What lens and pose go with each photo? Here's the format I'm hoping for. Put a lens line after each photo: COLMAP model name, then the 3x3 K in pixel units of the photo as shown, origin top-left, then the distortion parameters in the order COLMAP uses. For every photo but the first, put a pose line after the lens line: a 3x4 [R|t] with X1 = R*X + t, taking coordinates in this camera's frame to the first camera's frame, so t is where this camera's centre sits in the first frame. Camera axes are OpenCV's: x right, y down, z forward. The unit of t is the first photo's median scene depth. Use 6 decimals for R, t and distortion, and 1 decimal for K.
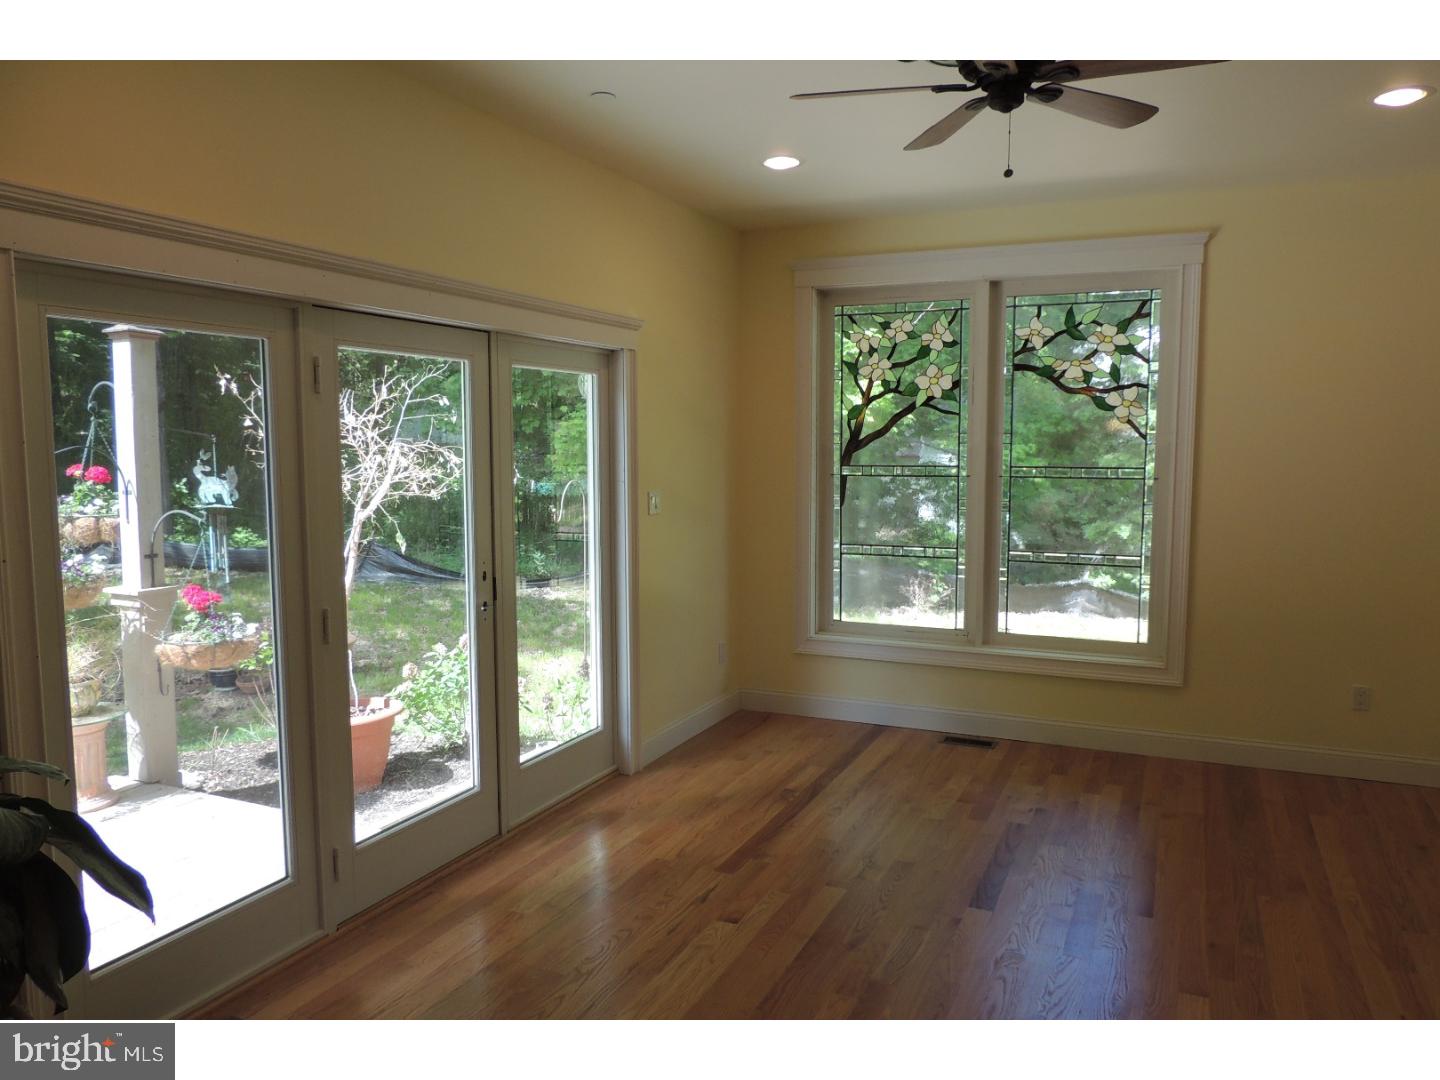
lens RADIAL K [[1023.3, 0, 725.8], [0, 1023.3, 548.2], [0, 0, 1]] dist [-0.031416, 0.008486]
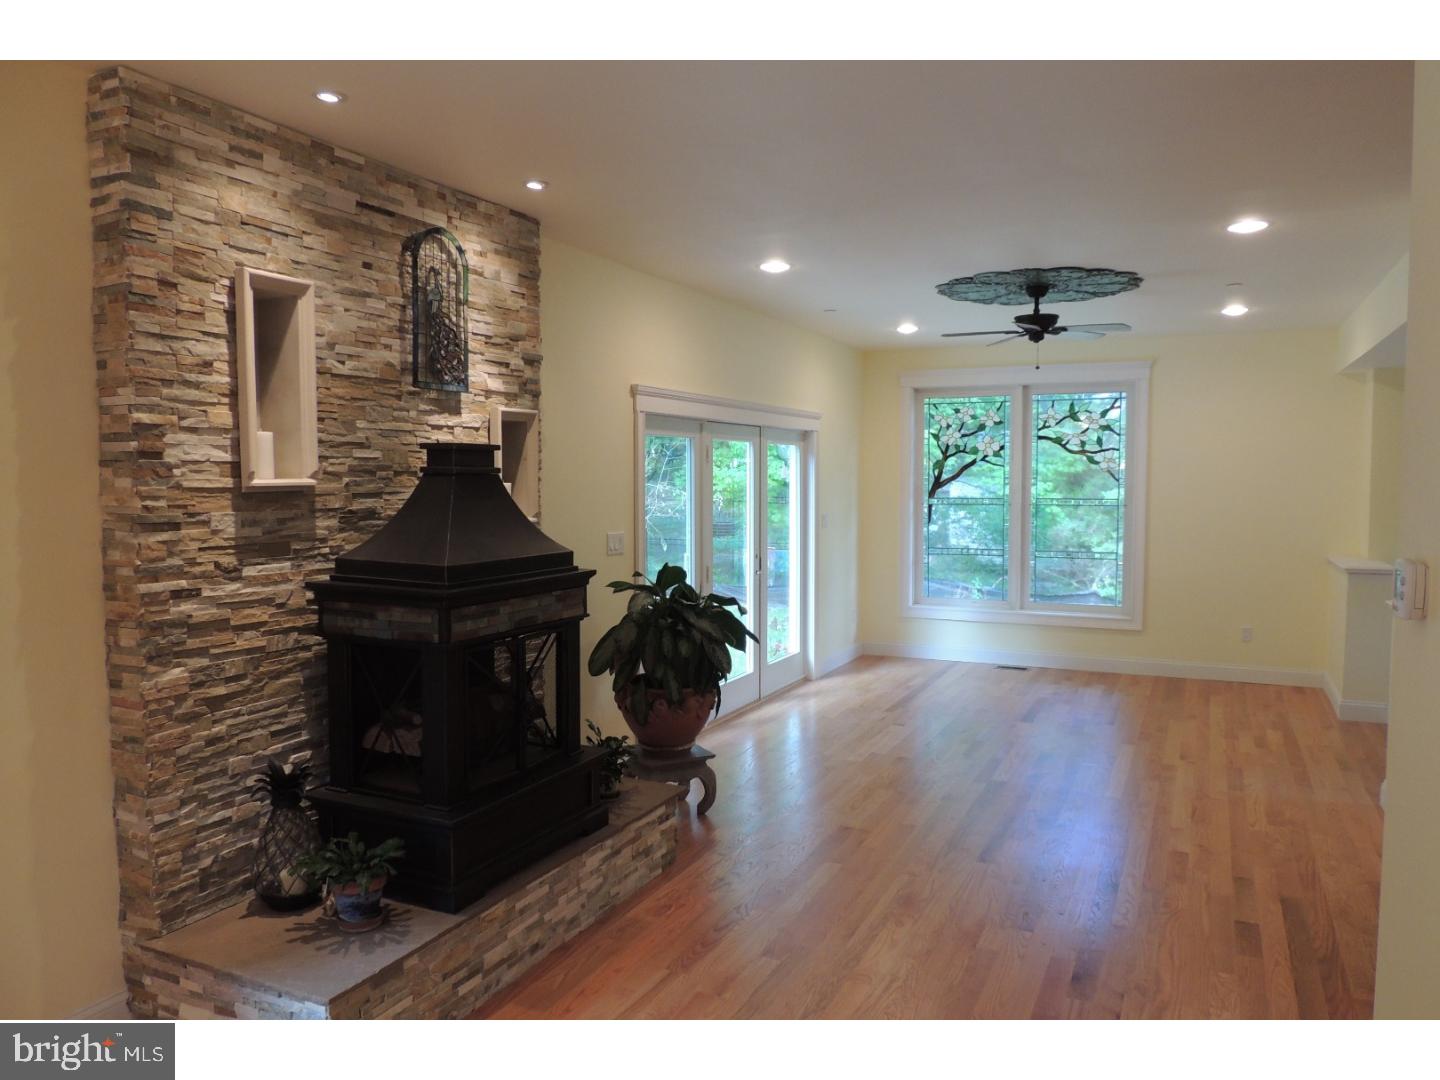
lens RADIAL K [[1023.3, 0, 725.8], [0, 1023.3, 548.2], [0, 0, 1]] dist [-0.031416, 0.008486]
pose [[0.999838, -0.000184, -0.018011, -0.182396], [-0.000430, 0.999419, -0.034068, 0.053614], [0.018006, 0.034070, 0.999257, -0.616872]]
